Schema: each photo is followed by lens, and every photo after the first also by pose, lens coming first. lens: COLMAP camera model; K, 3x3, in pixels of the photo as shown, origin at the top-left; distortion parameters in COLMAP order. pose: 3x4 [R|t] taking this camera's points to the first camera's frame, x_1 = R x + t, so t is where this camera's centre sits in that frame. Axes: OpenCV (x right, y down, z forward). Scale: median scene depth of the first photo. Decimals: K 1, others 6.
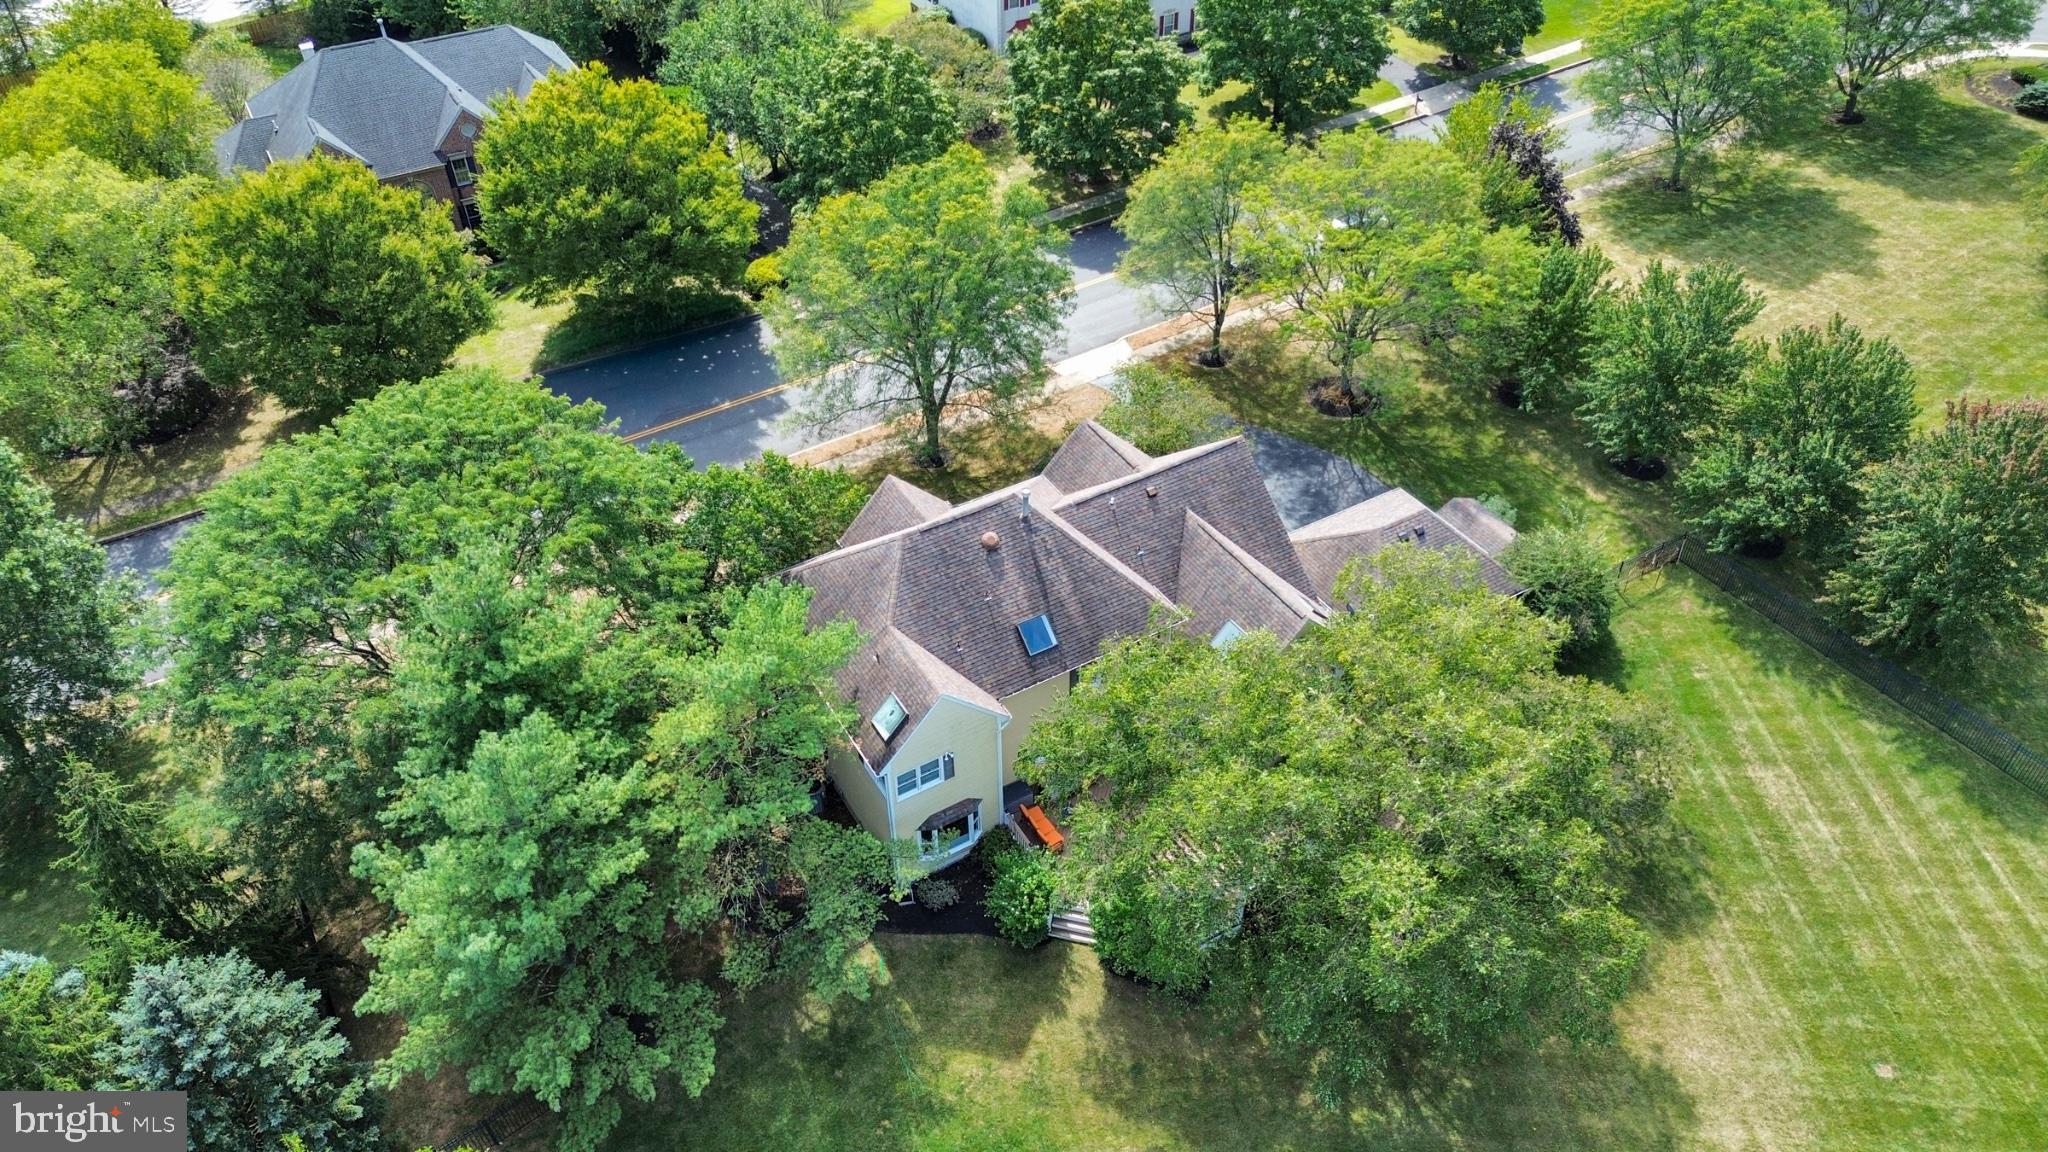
lens RADIAL K [[1452.8, 0, 1024.0], [0, 1452.8, 576.0], [0, 0, 1]] dist [0.063784, -0.050719]
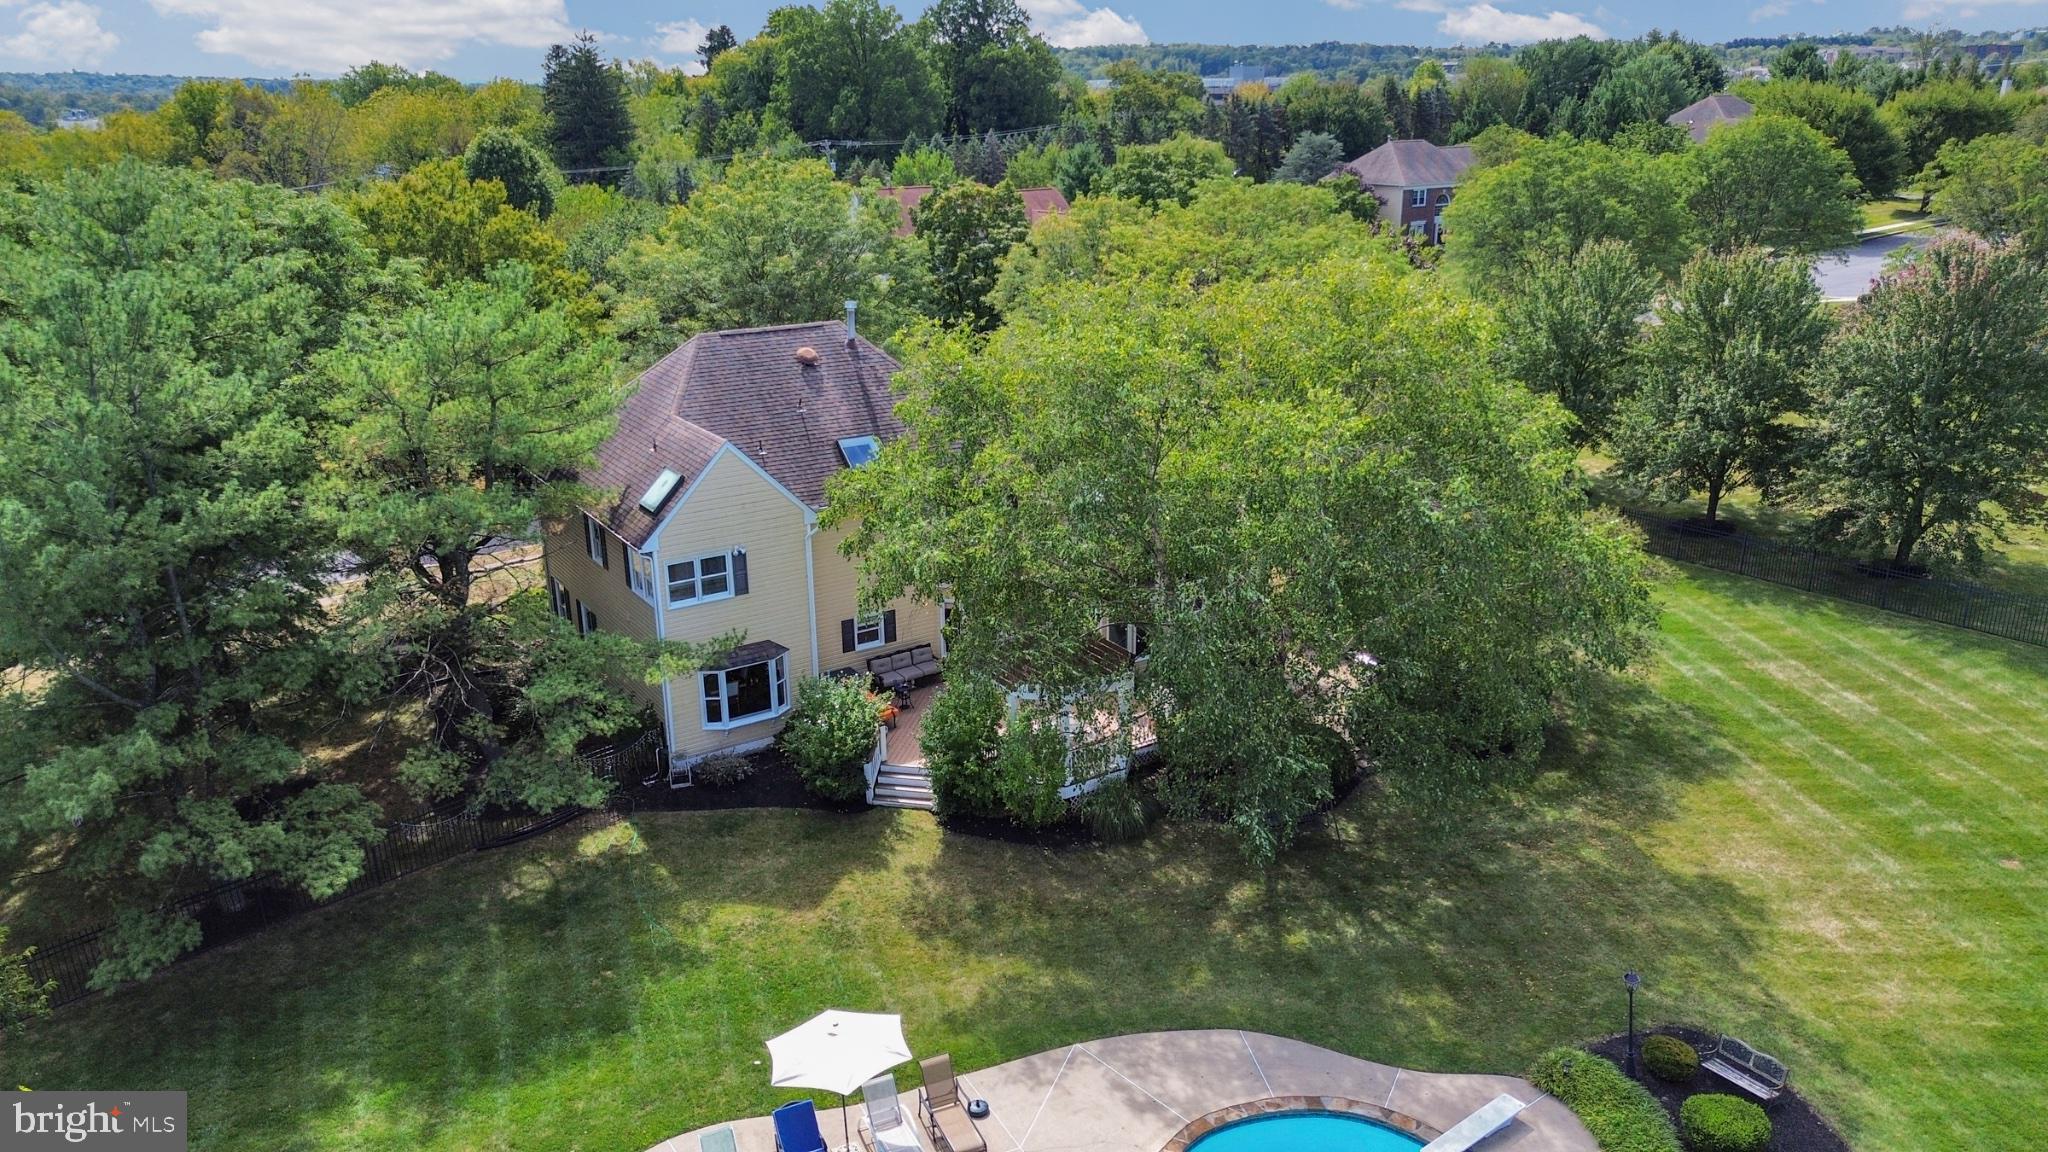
lens RADIAL K [[1452.8, 0, 1024.0], [0, 1452.8, 576.0], [0, 0, 1]] dist [0.063784, -0.050719]
pose [[0.998904, -0.012519, 0.045093, 0.065578], [0.028807, 0.923862, -0.381639, 0.439971], [-0.036882, 0.382520, 0.923211, 0.280167]]
